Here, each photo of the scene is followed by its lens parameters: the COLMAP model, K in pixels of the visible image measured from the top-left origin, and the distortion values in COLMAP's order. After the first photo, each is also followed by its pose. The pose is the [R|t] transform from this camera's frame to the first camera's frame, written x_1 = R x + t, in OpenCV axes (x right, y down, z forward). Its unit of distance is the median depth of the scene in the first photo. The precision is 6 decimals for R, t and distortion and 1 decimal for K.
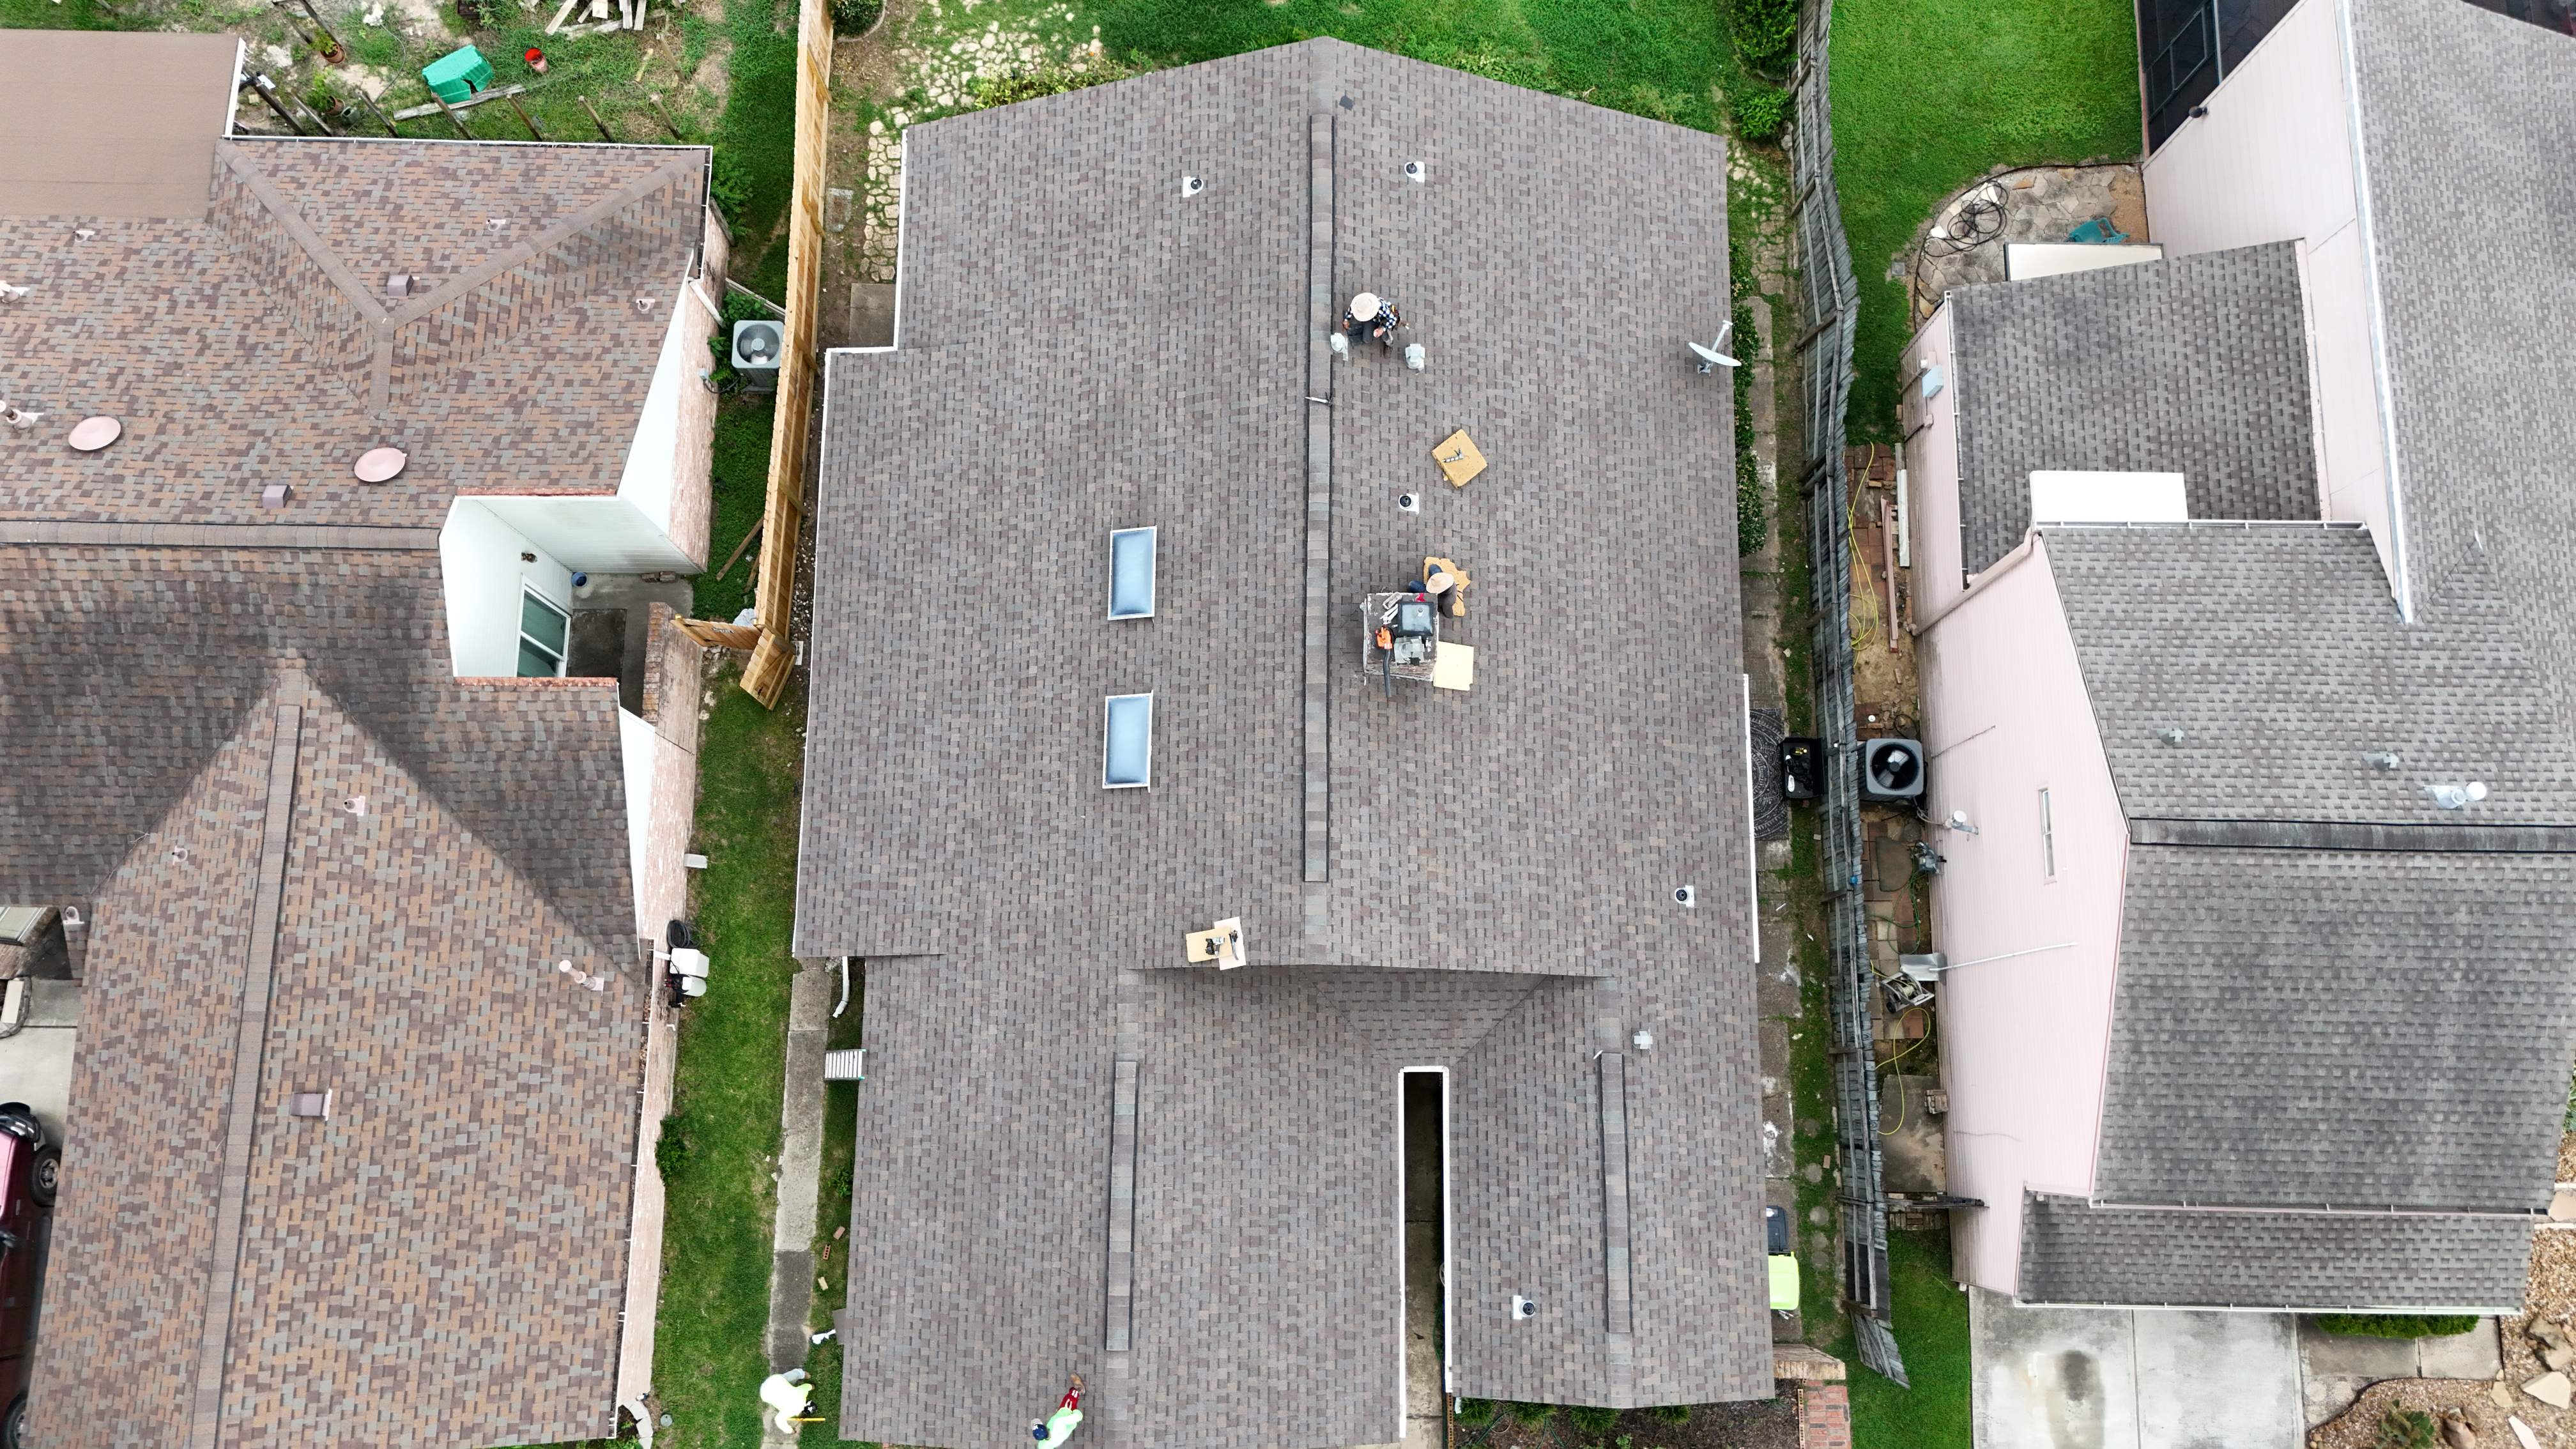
lens RADIAL K [[1883.2, 0, 1288.3], [0, 1883.2, 722.4], [0, 0, 1]] dist [0.076788, -0.075056]
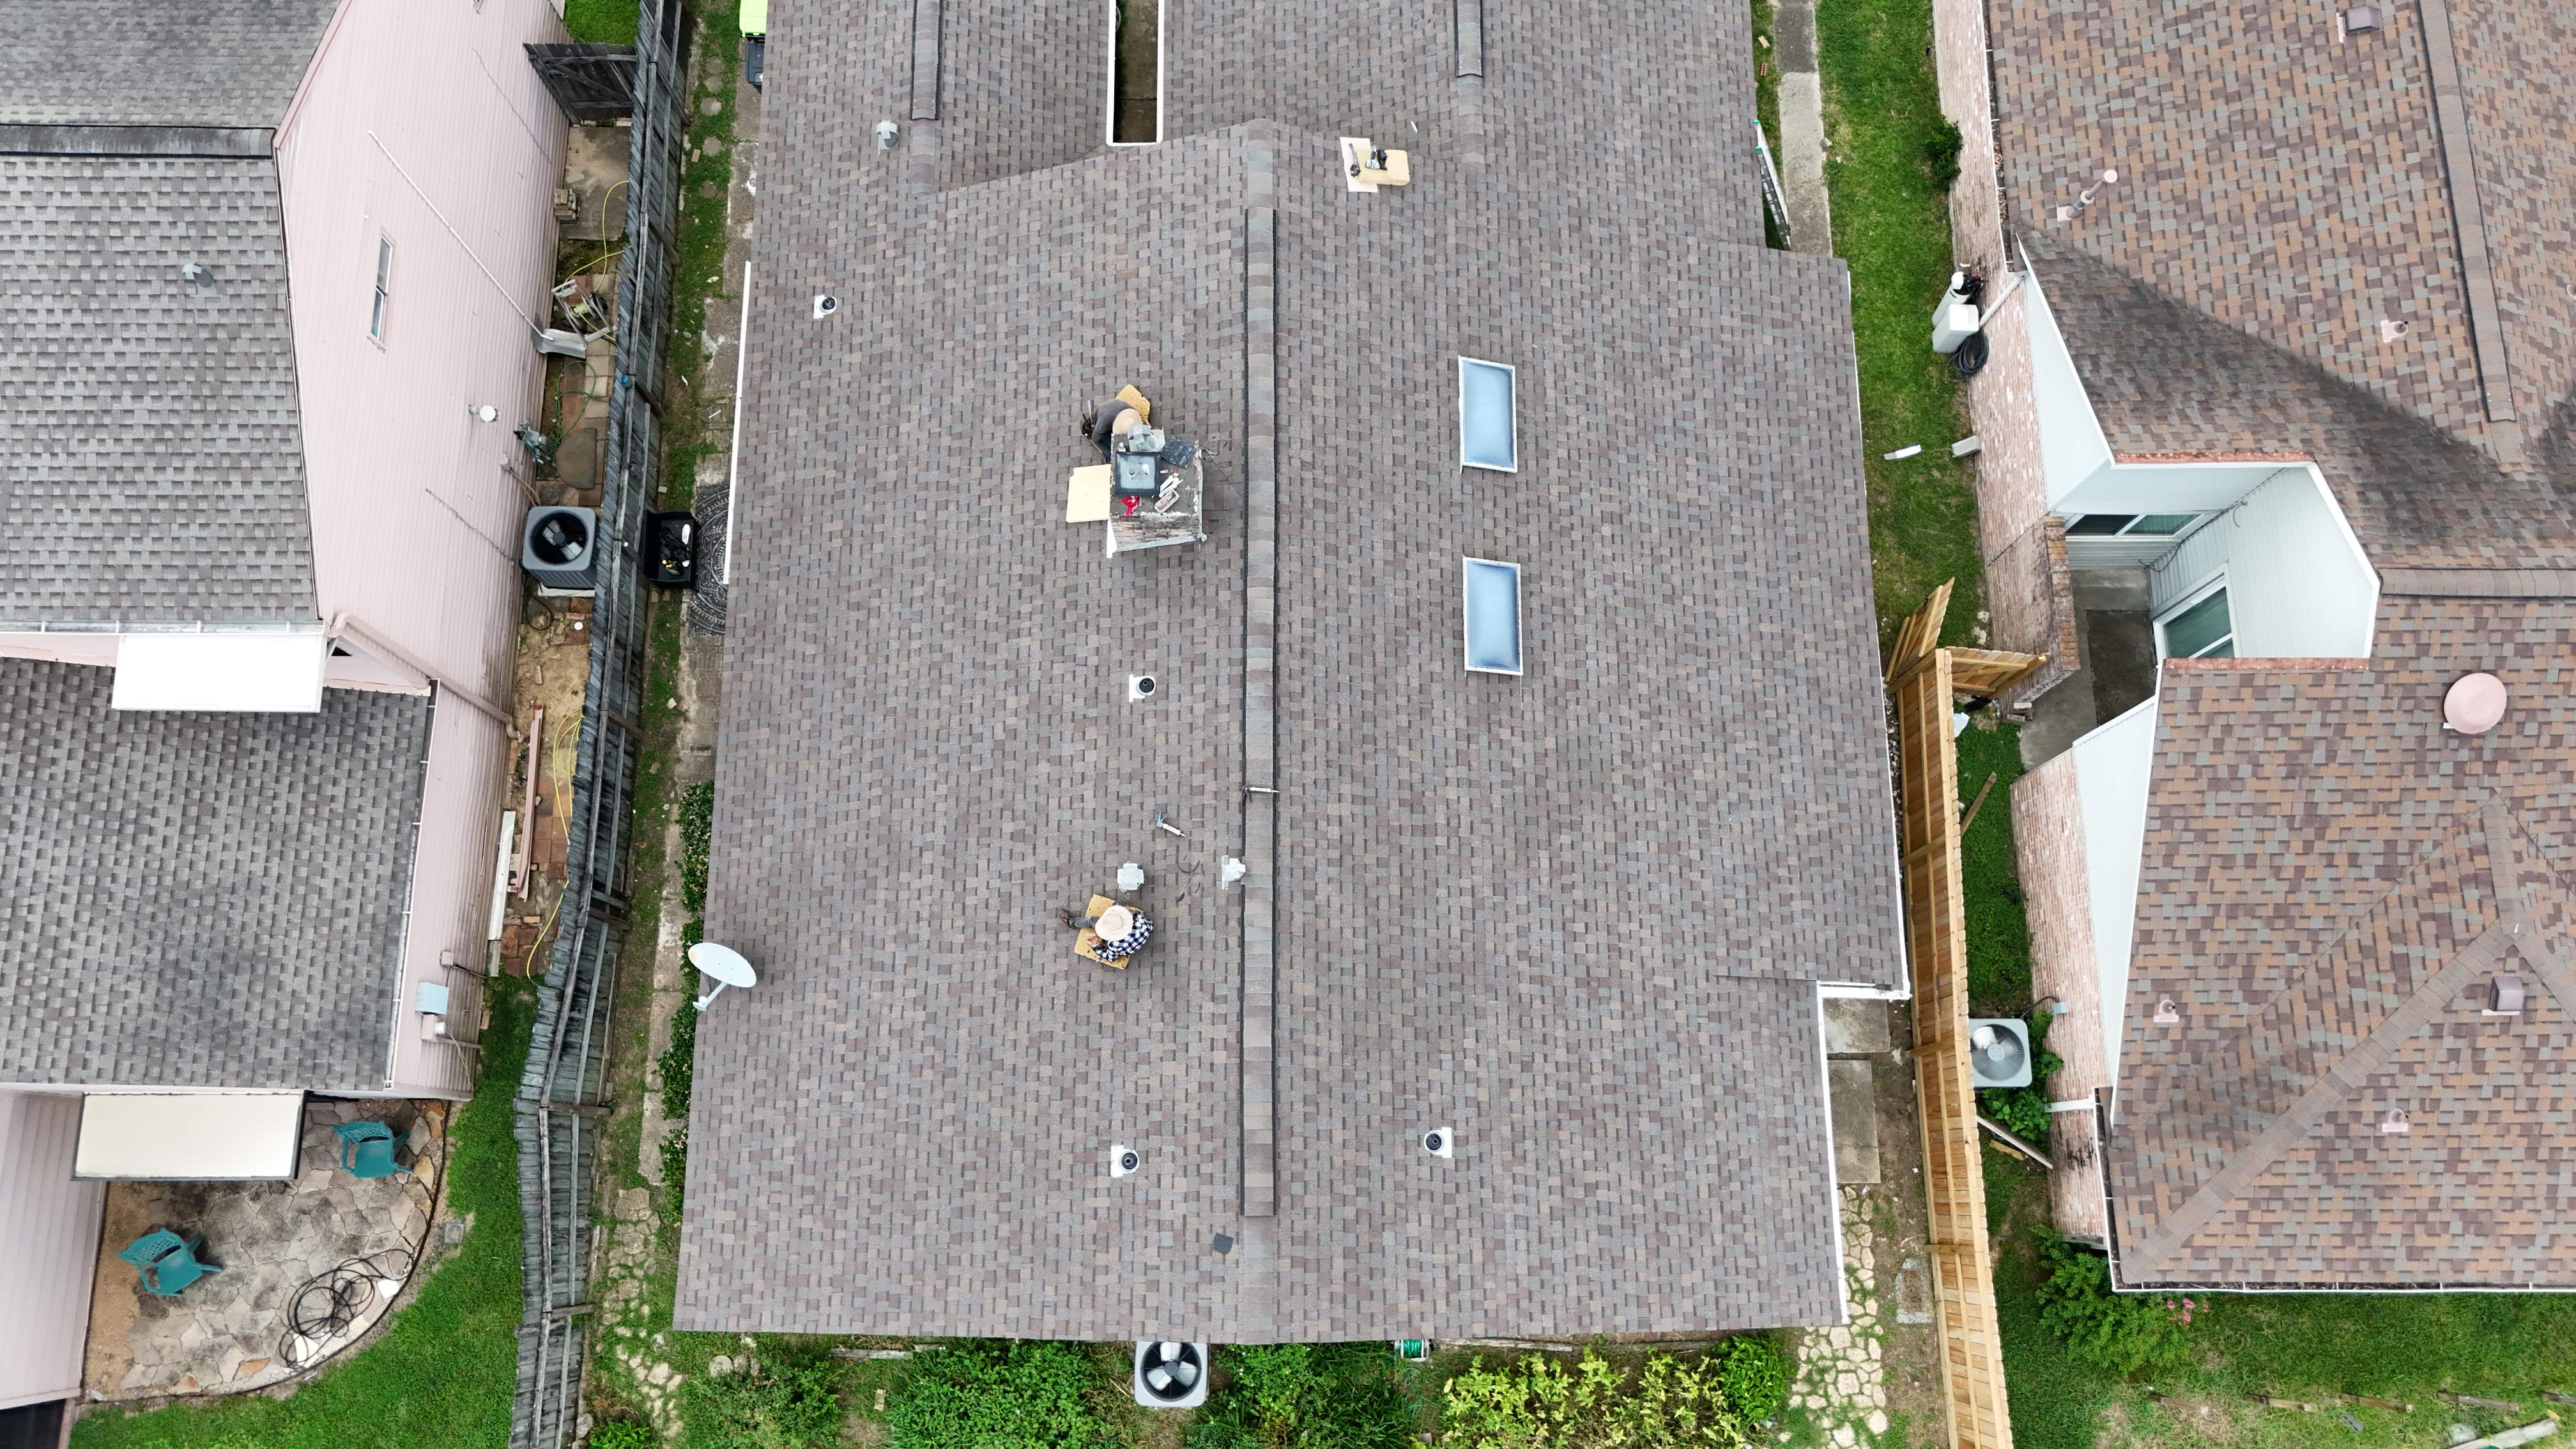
lens RADIAL K [[1883.2, 0, 1281.8], [0, 1883.2, 719.2], [0, 0, 1]] dist [0.076788, -0.075056]
pose [[-0.999738, 0.005939, -0.022105, 0.023133], [-0.014772, -0.905105, 0.424932, -0.445049], [-0.017484, 0.425147, 0.904955, 0.297208]]
